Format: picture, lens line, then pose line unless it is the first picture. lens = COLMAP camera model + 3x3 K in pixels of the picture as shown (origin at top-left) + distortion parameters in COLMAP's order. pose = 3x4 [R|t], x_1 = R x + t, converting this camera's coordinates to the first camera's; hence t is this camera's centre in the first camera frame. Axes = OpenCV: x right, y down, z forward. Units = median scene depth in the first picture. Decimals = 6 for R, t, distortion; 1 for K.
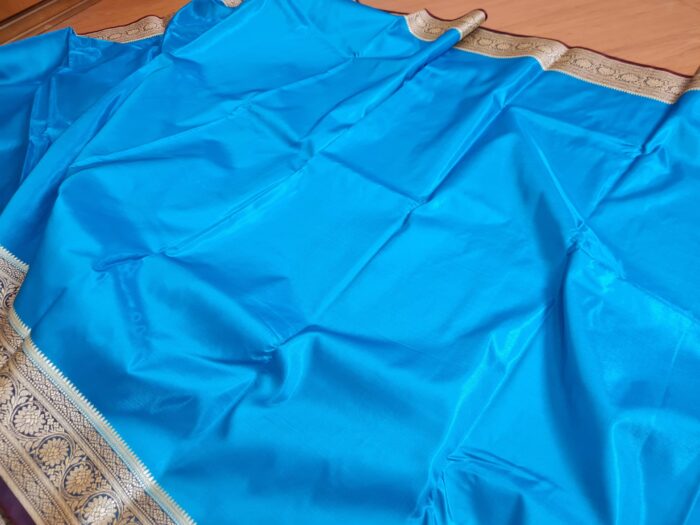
lens RADIAL K [[534.5, 0, 350.0], [0, 534.5, 262.5], [0, 0, 1]] dist [0.032019, -0.028601]
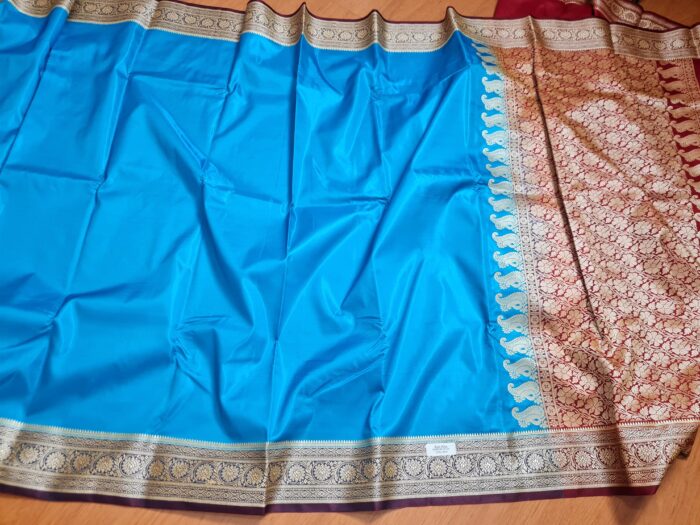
lens RADIAL K [[534.5, 0, 350.0], [0, 534.5, 262.5], [0, 0, 1]] dist [0.032019, -0.028601]
pose [[0.828218, -0.442504, 0.343869, 0.091564], [0.322169, 0.878031, 0.353932, -0.210554], [-0.458544, -0.182349, 0.869762, -0.587215]]
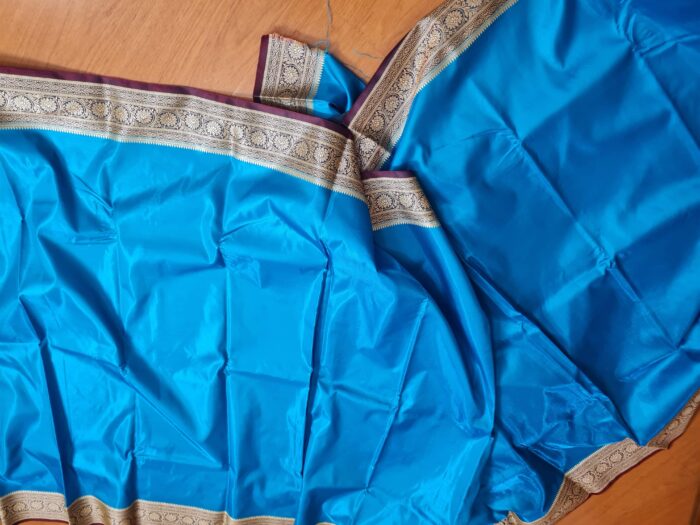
lens RADIAL K [[534.5, 0, 350.0], [0, 534.5, 262.5], [0, 0, 1]] dist [0.032019, -0.028601]
pose [[-0.855965, 0.423217, 0.297003, -0.749623], [-0.311197, -0.880447, 0.357727, -0.492024], [0.412891, 0.213775, 0.885337, -0.288345]]
